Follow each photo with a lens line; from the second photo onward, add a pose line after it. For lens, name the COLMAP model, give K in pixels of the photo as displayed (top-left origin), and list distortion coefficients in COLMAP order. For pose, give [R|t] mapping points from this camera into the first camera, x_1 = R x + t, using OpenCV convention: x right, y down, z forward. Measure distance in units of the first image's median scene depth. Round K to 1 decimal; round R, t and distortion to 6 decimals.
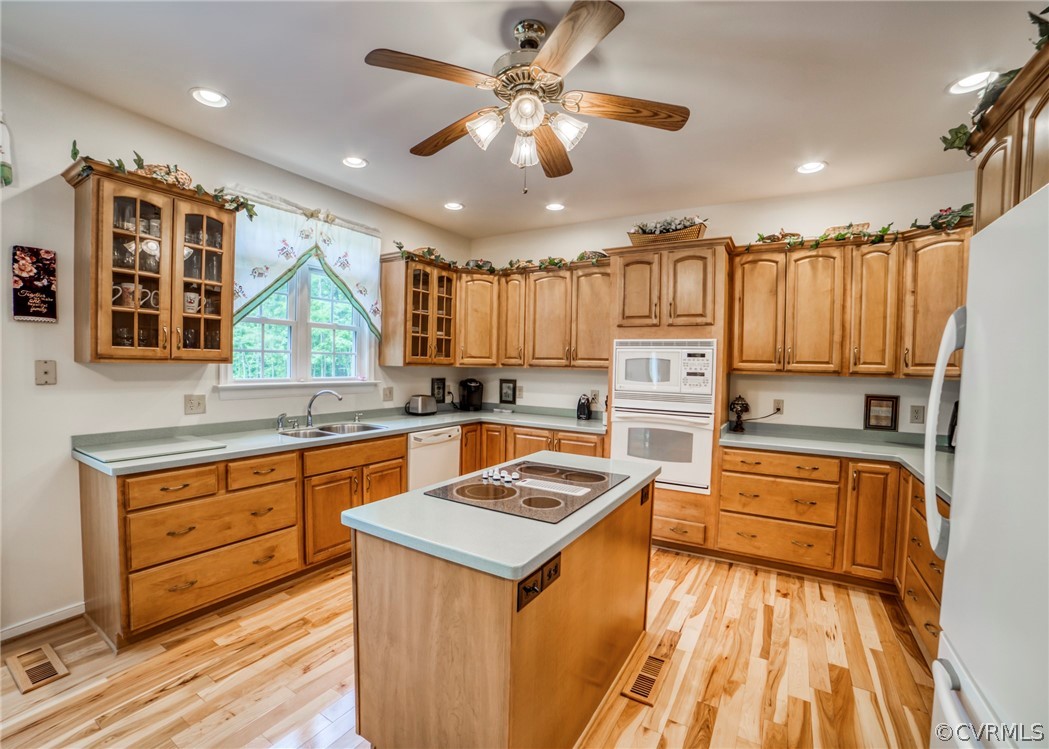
lens RADIAL K [[467.2, 0, 502.3], [0, 467.2, 371.2], [0, 0, 1]] dist [-0.088069, 0.029421]
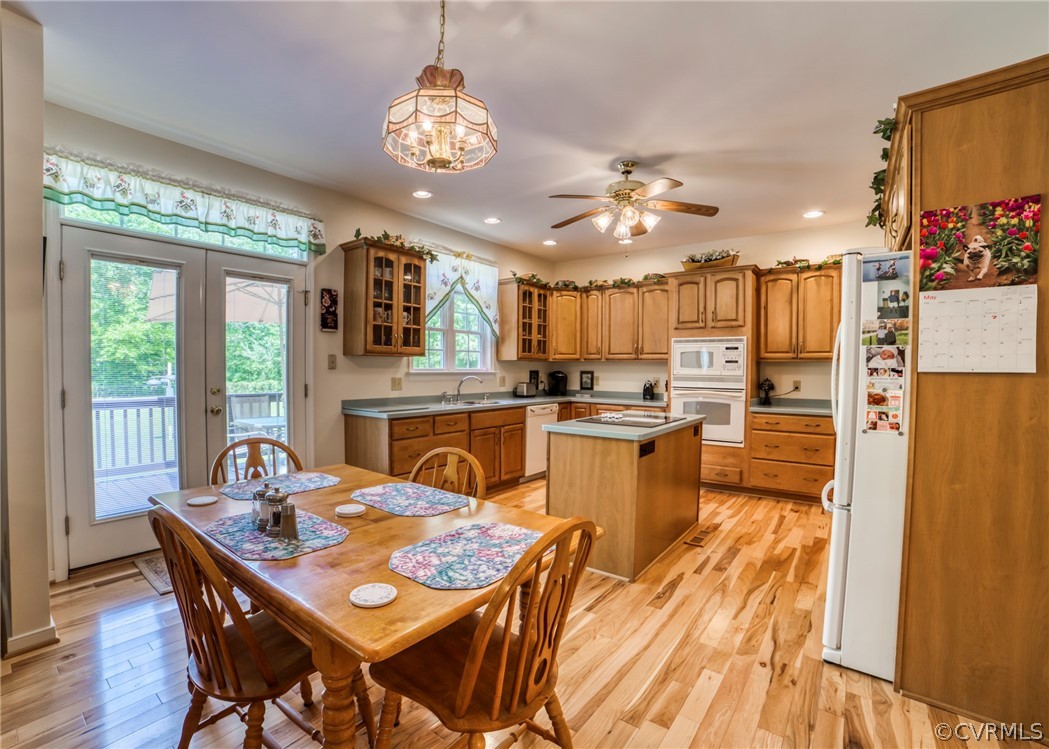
lens RADIAL K [[467.2, 0, 502.3], [0, 467.2, 371.2], [0, 0, 1]] dist [-0.088069, 0.029421]
pose [[0.995204, -0.010839, -0.097223, -0.139821], [0.010087, 0.999915, -0.008230, 0.038618], [0.097304, 0.007210, 0.995229, -0.450658]]
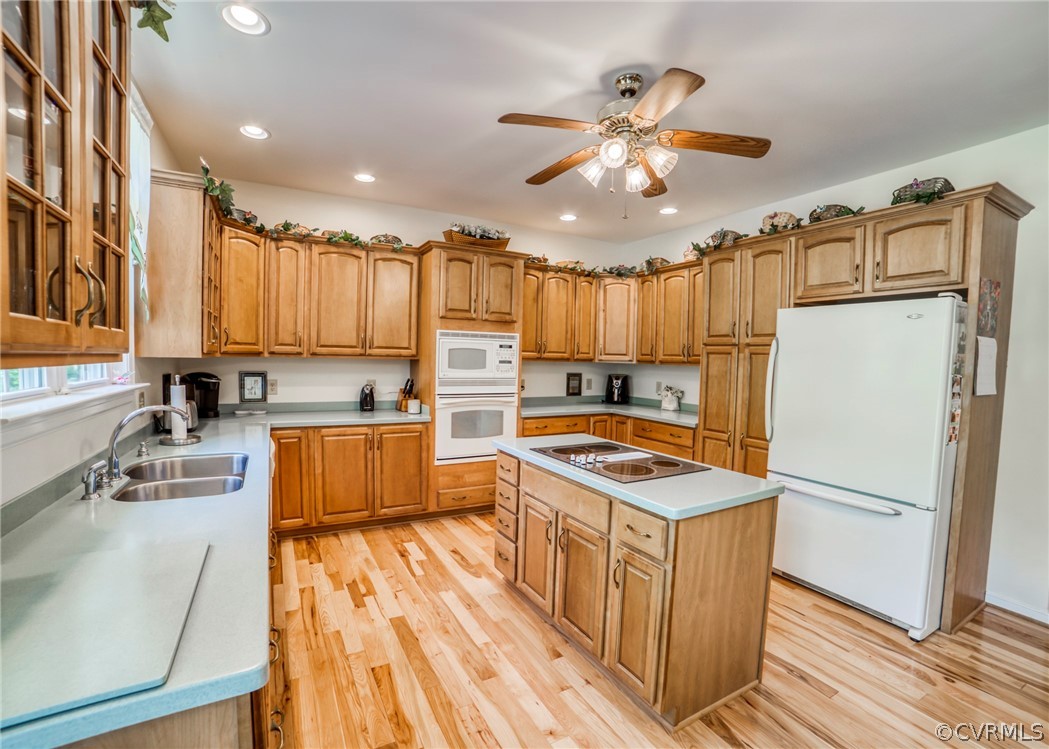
lens RADIAL K [[451.8, 0, 524.5], [0, 451.8, 374.5], [0, 0, 1]] dist [-0.085763, 0.025551]
pose [[0.493157, -0.043696, 0.868842, -0.582507], [0.001773, 0.998786, 0.049225, -0.018816], [-0.869939, -0.022735, 0.492636, 0.355897]]
